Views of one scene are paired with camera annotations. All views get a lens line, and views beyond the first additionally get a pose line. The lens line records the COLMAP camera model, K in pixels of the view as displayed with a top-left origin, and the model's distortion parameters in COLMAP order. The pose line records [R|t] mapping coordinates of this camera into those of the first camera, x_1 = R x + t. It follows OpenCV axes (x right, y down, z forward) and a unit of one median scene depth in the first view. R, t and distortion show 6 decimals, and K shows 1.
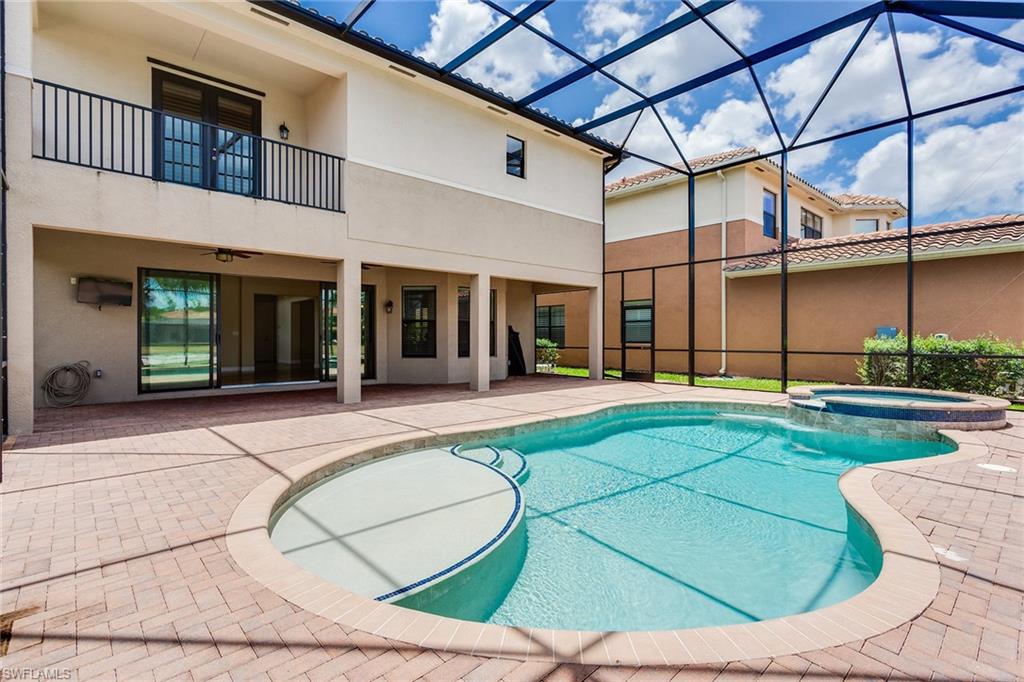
lens RADIAL K [[486.8, 0, 503.5], [0, 486.8, 334.9], [0, 0, 1]] dist [0.013174, 0.000561]
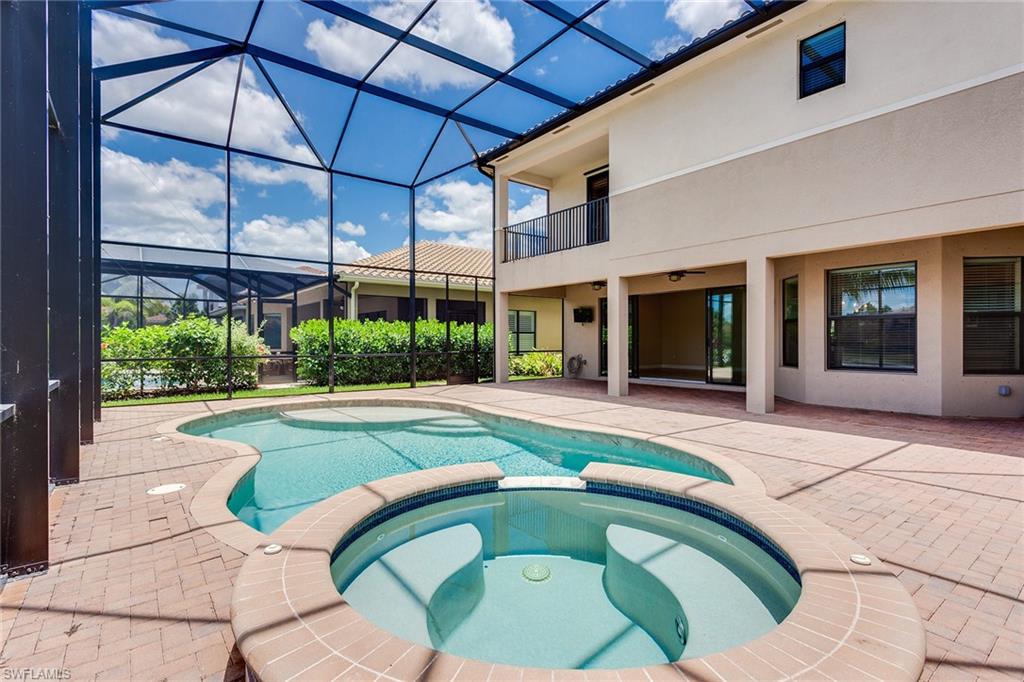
lens RADIAL K [[486.8, 0, 507.9], [0, 486.8, 345.1], [0, 0, 1]] dist [0.013174, 0.000561]
pose [[-0.068765, 0.010930, -0.997573, 0.883333], [0.005239, 0.999930, 0.010595, -0.000491], [0.997619, -0.004498, -0.068818, 0.792454]]
